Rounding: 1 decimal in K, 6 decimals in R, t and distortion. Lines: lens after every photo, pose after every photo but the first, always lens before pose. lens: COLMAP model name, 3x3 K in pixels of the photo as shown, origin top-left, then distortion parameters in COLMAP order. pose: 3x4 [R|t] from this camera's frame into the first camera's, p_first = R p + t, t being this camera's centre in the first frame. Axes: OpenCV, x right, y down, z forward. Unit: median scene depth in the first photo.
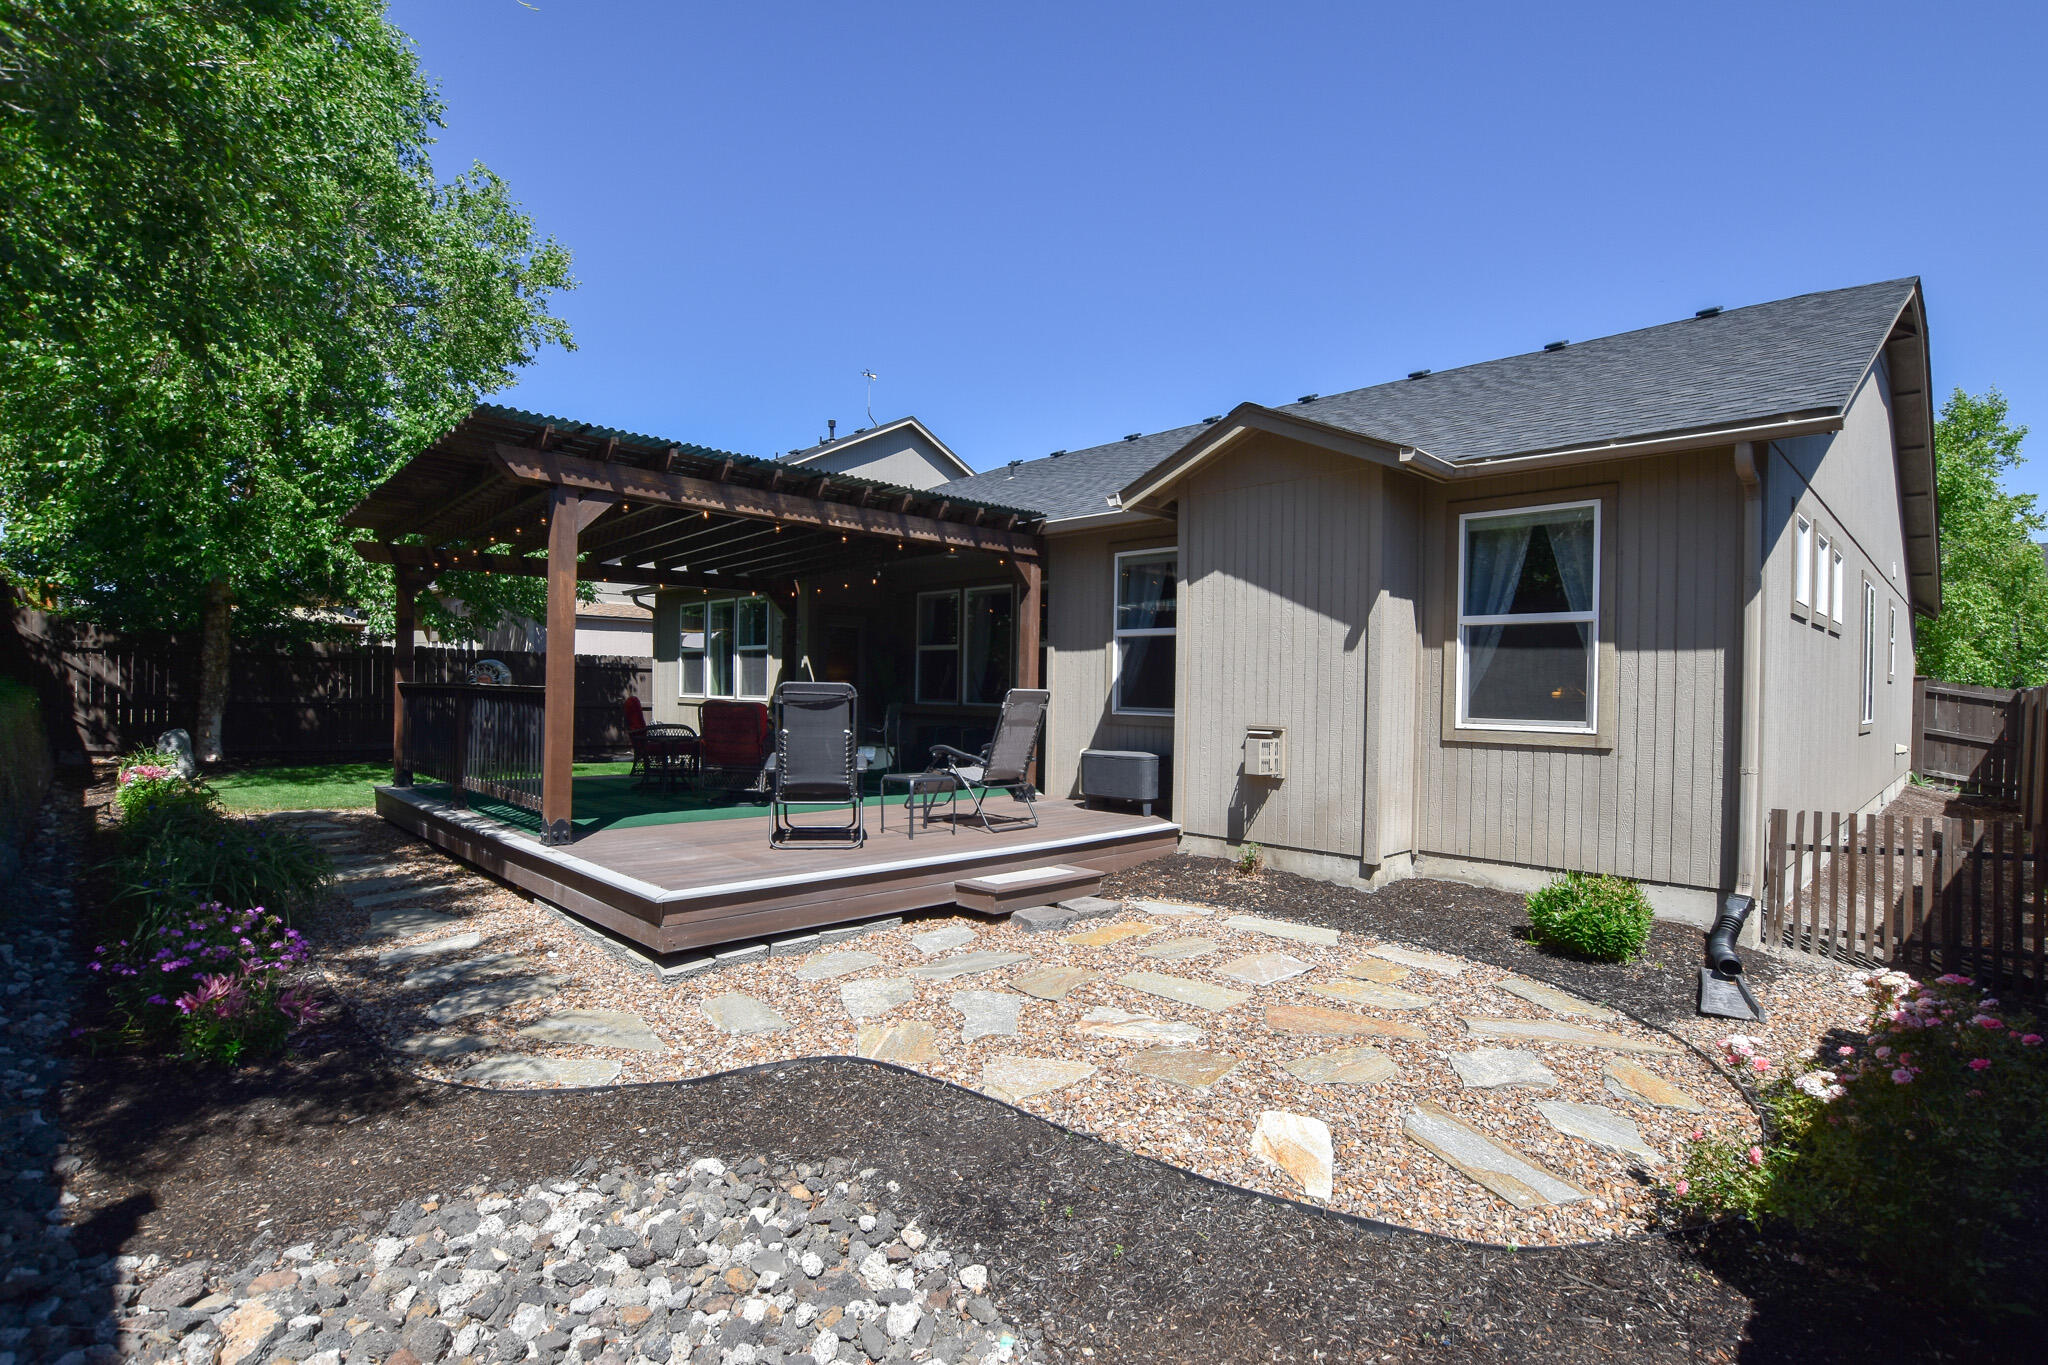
lens RADIAL K [[941.0, 0, 1035.4], [0, 941.0, 695.5], [0, 0, 1]] dist [-0.017736, -0.000386]
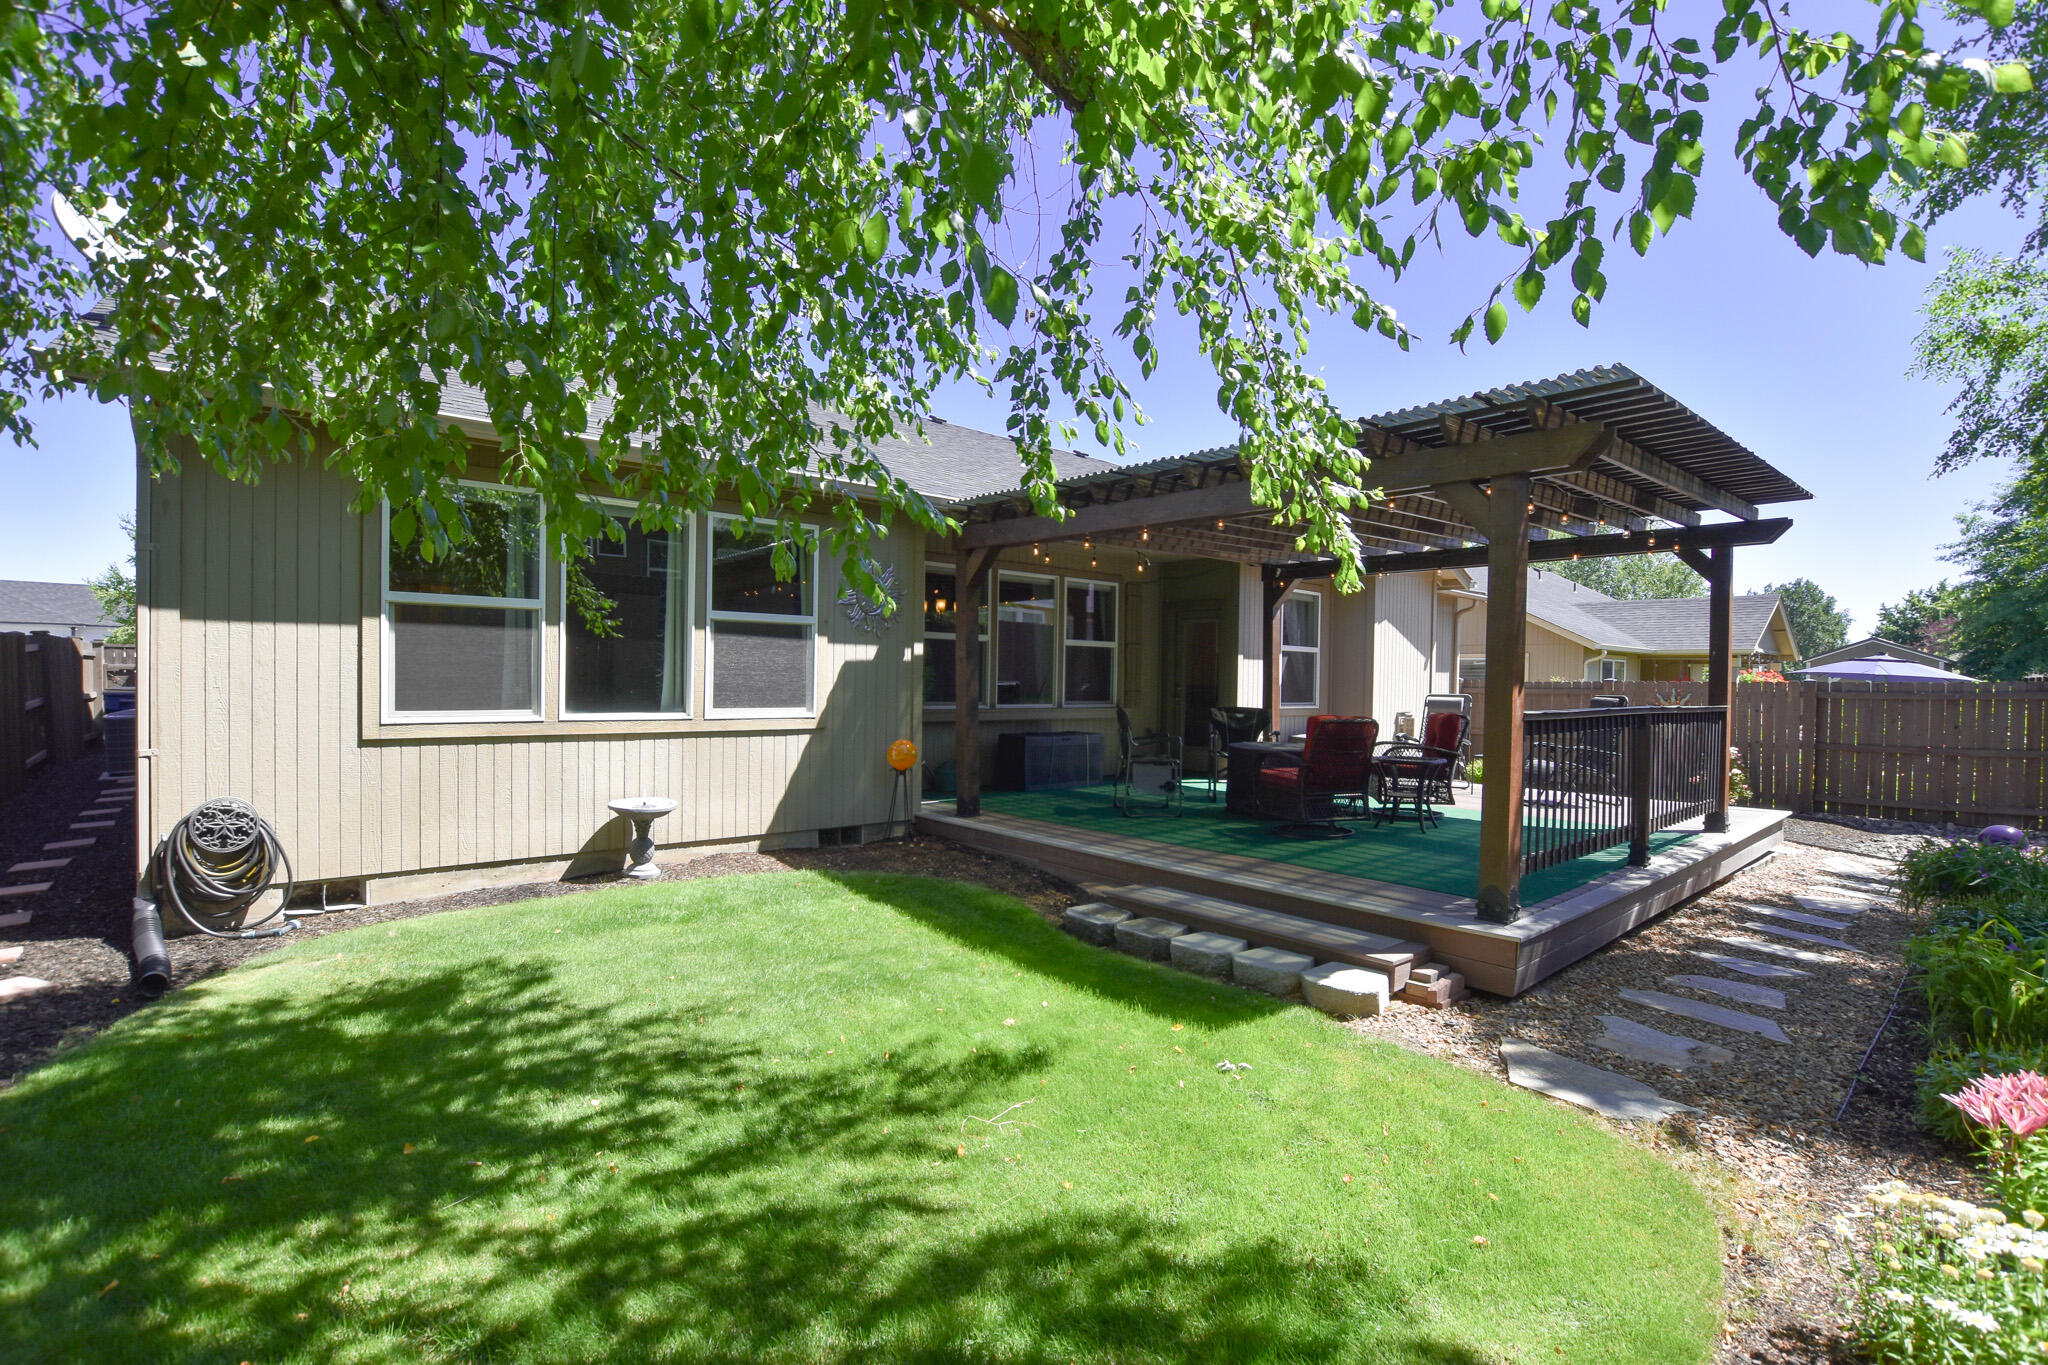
lens RADIAL K [[945.5, 0, 1033.6], [0, 945.5, 685.6], [0, 0, 1]] dist [0.014084, 0.000198]
pose [[0.060435, -0.013999, 0.998074, -0.756478], [0.002521, 0.999901, 0.013872, -0.019100], [-0.998169, 0.001678, 0.060464, 0.759711]]
